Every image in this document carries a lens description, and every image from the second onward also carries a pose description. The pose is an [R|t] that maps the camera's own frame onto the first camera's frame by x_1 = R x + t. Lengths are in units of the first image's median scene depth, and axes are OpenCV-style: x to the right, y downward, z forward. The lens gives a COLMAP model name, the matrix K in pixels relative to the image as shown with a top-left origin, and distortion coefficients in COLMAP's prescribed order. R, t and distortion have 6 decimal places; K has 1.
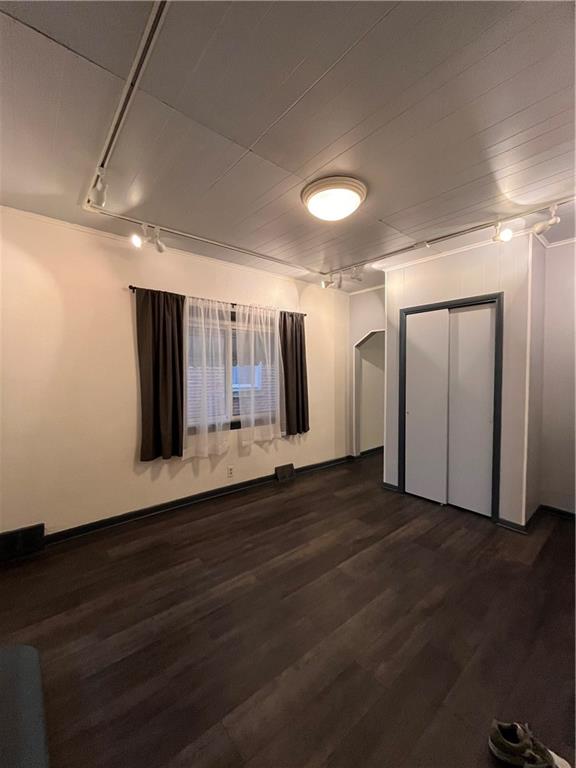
lens RADIAL K [[309.9, 0, 289.6], [0, 309.9, 384.0], [0, 0, 1]] dist [-0.005498, 0.000223]
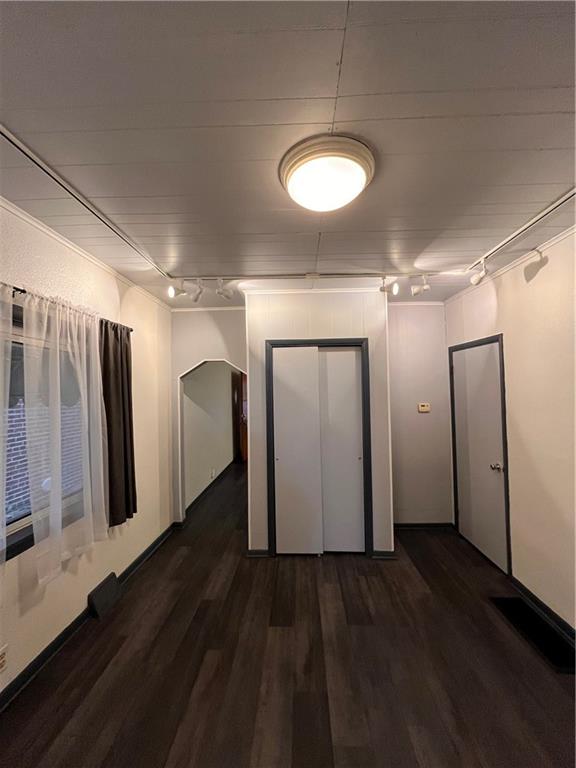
lens RADIAL K [[309.9, 0, 287.9], [0, 309.9, 383.9], [0, 0, 1]] dist [-0.005498, 0.000223]
pose [[0.676594, 0.010981, 0.736274, -0.241212], [0.042091, 0.997677, -0.053559, -0.070951], [-0.735152, 0.067229, 0.674561, 0.379819]]
